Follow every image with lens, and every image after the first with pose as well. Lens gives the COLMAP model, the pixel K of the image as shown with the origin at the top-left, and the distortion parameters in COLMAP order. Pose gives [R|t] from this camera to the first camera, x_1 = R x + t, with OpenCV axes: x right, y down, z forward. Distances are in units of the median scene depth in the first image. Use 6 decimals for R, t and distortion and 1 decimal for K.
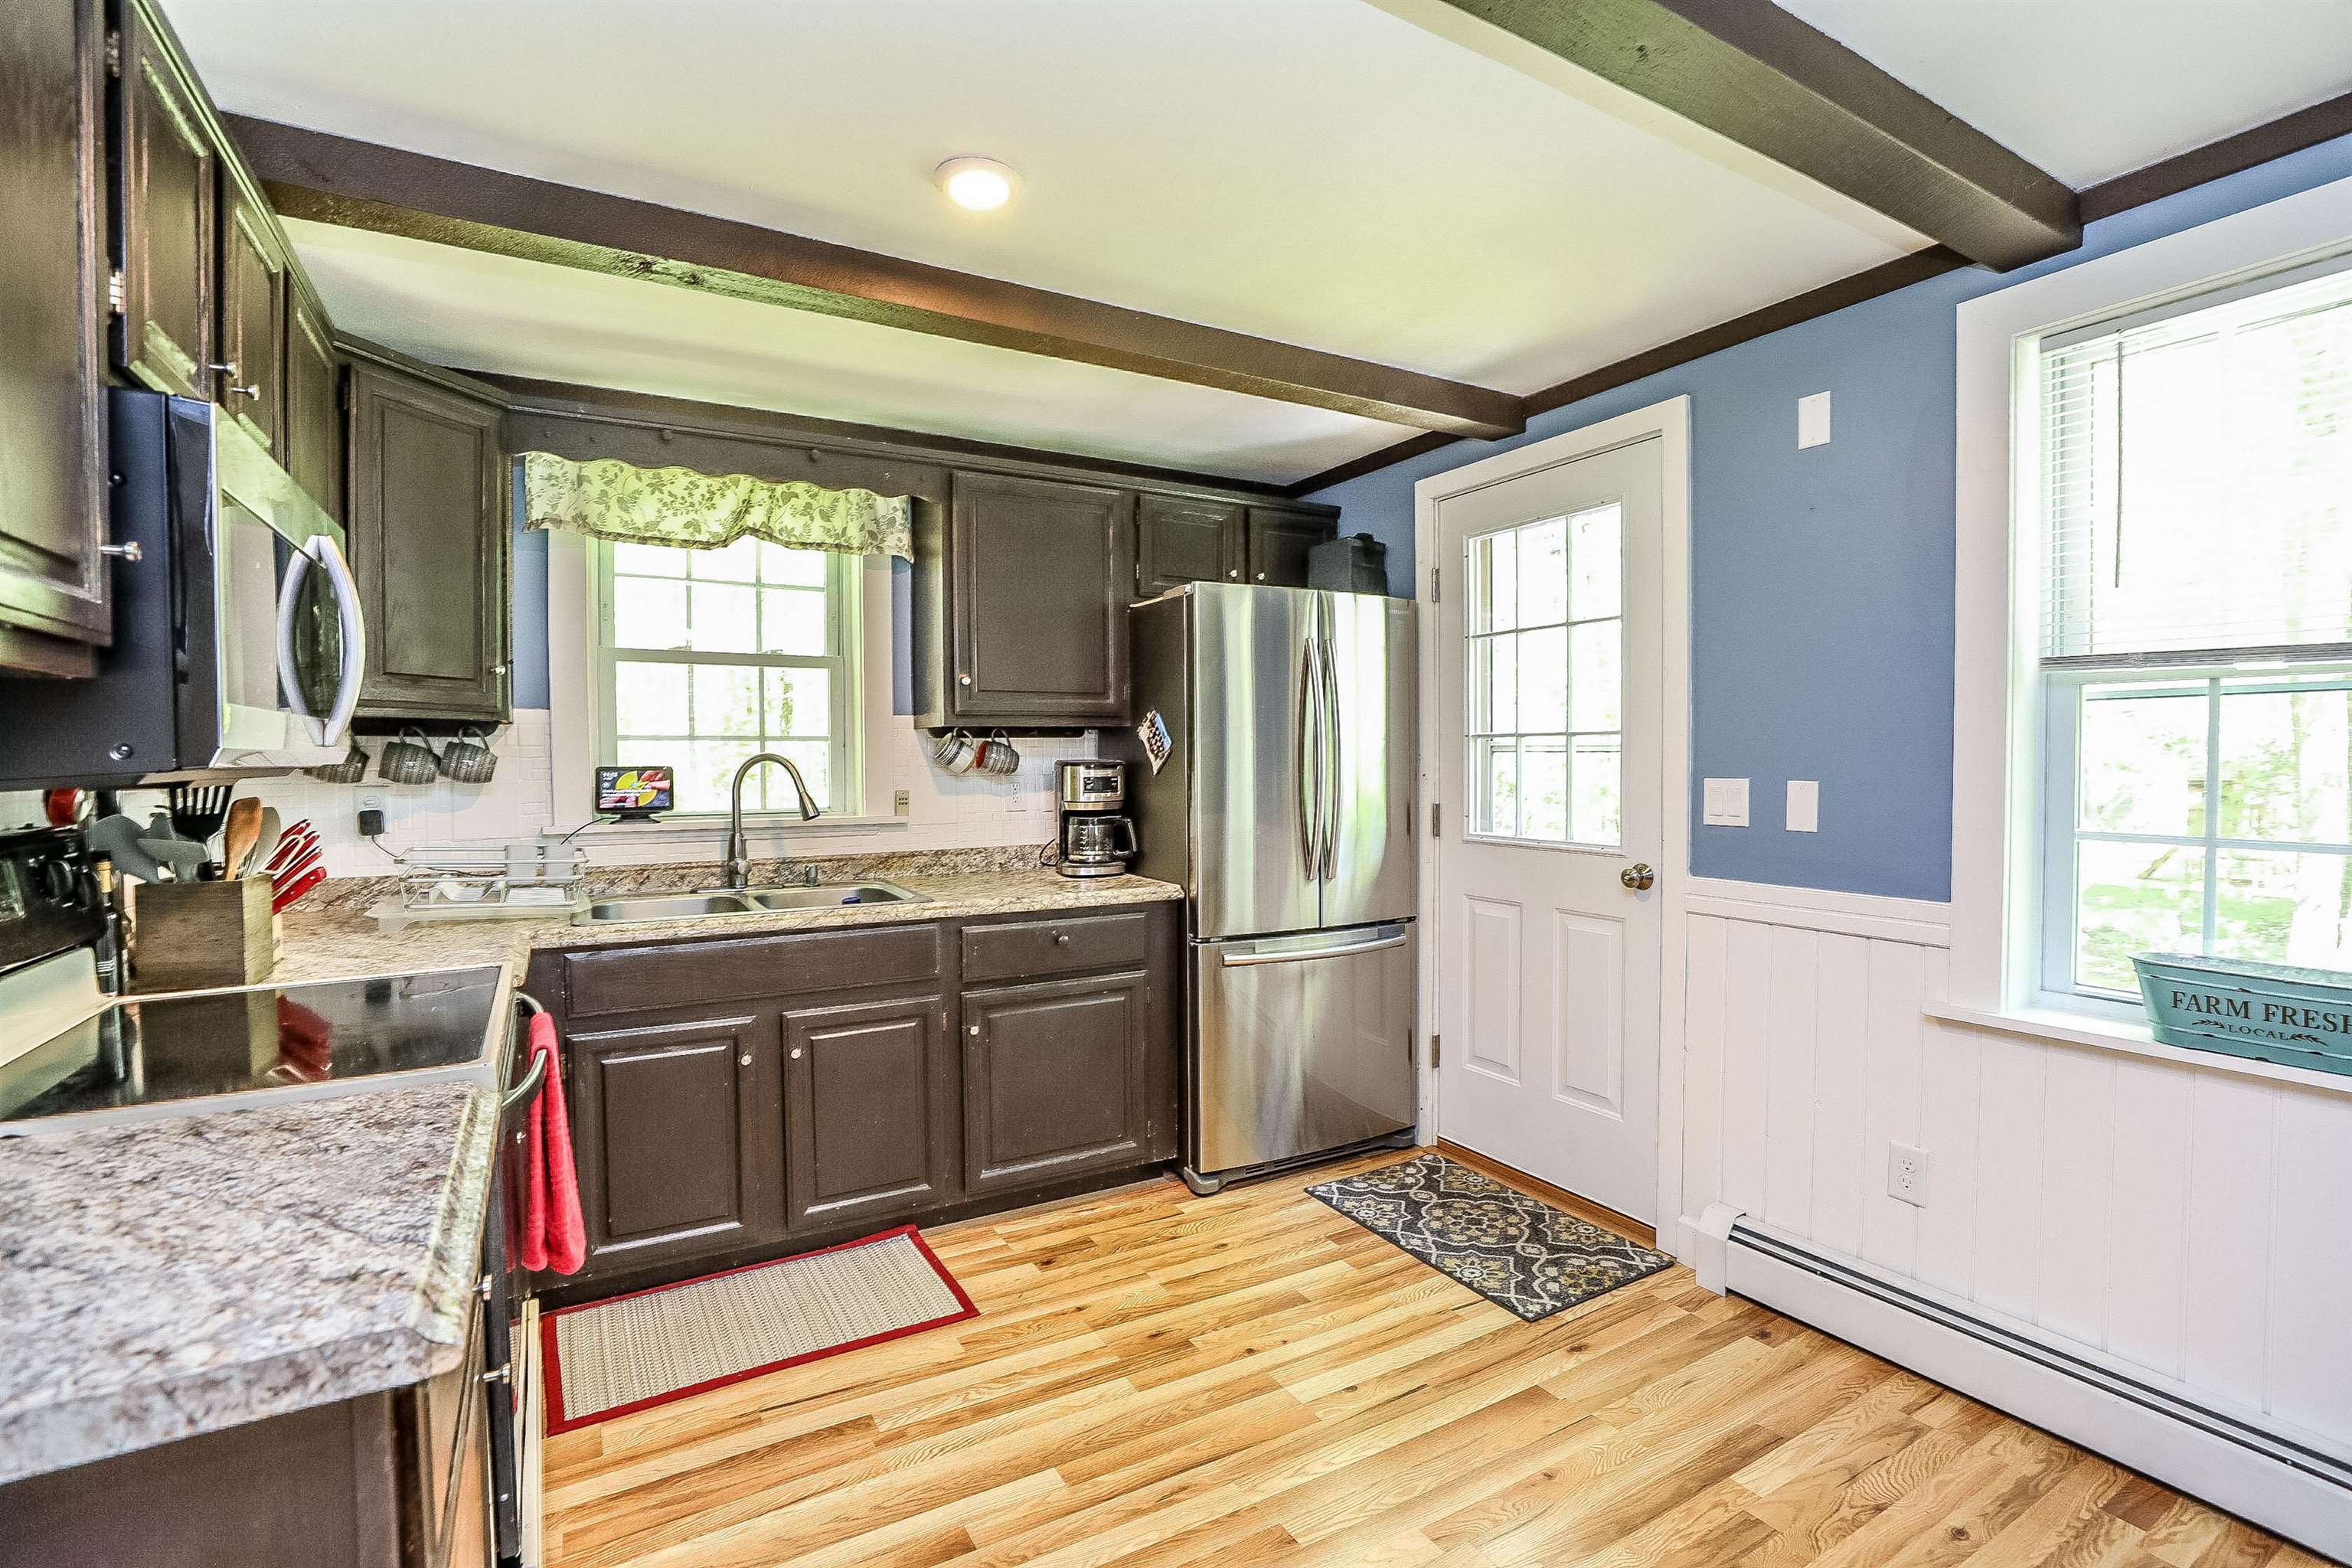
lens RADIAL K [[1076.8, 0, 1179.5], [0, 1076.8, 786.7], [0, 0, 1]] dist [-0.044291, 0.012553]
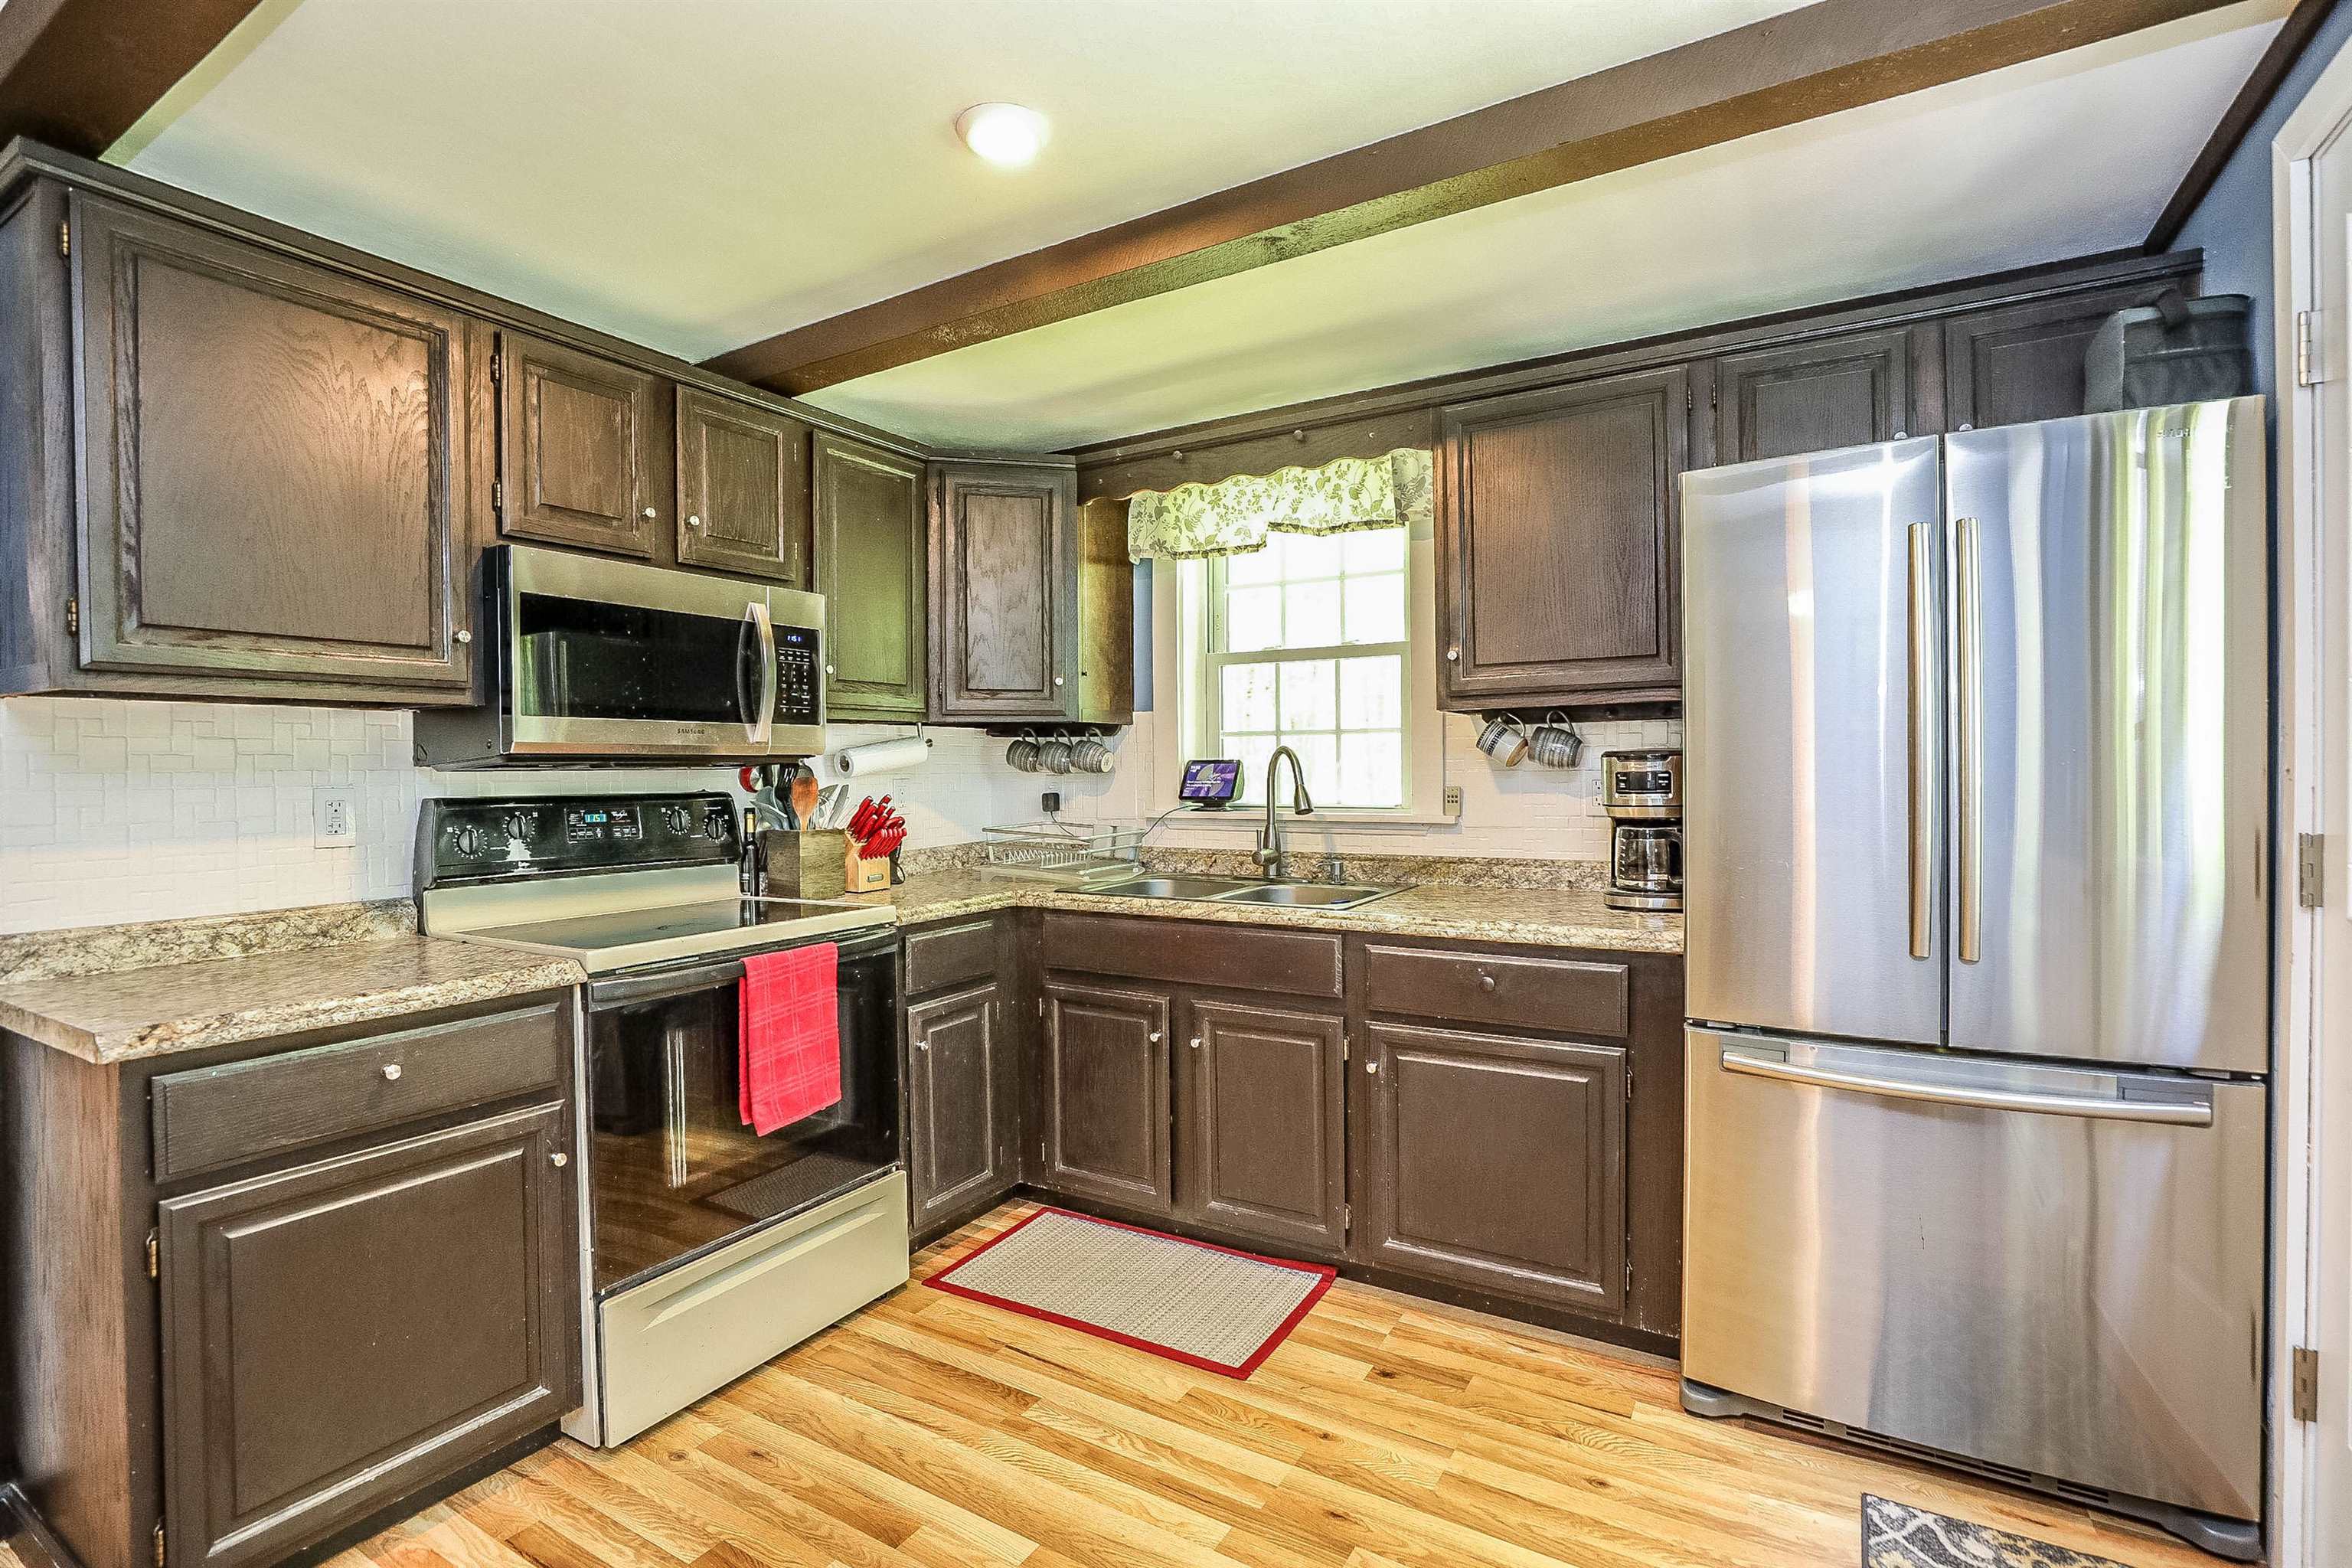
lens RADIAL K [[1076.8, 0, 1179.5], [0, 1076.8, 786.7], [0, 0, 1]] dist [-0.044291, 0.012553]
pose [[0.484753, 0.014546, -0.874530, 0.449075], [-0.020194, 0.999781, 0.005436, 0.003572], [0.874418, 0.015025, 0.484941, 0.430698]]
